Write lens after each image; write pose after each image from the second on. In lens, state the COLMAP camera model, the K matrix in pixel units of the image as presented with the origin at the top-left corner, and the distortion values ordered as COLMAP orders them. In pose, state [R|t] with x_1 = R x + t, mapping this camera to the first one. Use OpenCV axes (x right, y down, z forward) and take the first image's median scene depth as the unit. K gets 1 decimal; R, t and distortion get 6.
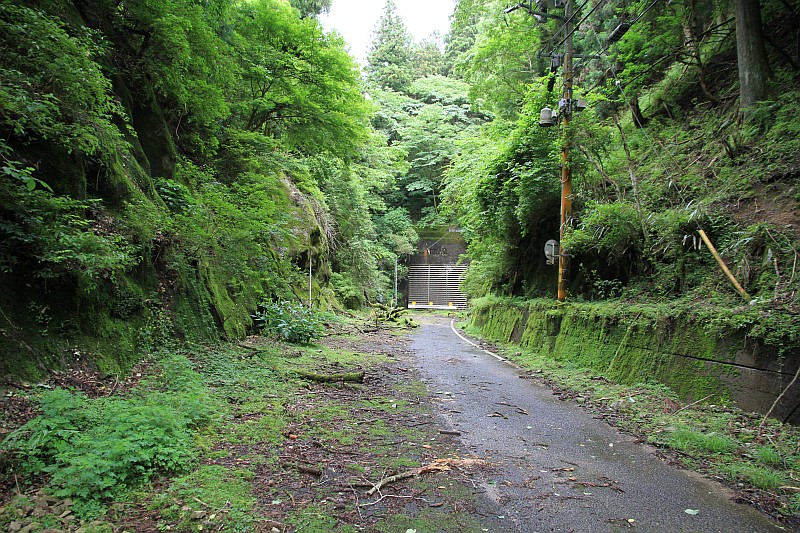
lens RADIAL K [[561.6, 0, 399.3], [0, 561.6, 267.4], [0, 0, 1]] dist [-0.002186, -0.000055]
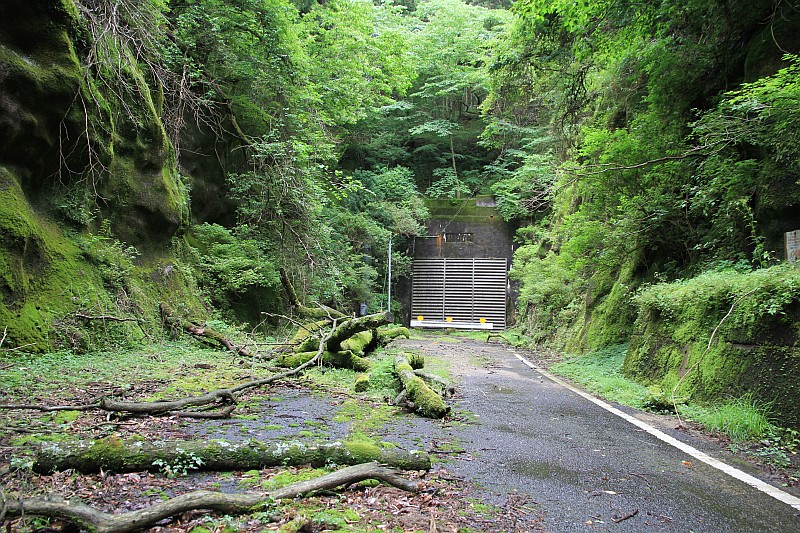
lens RADIAL K [[561.6, 0, 401.0], [0, 561.6, 266.4], [0, 0, 1]] dist [-0.002186, -0.000055]
pose [[0.999905, 0.013317, -0.003441, 0.007346], [-0.013445, 0.999097, -0.040298, 0.033261], [0.002902, 0.040340, 0.999182, 0.410387]]
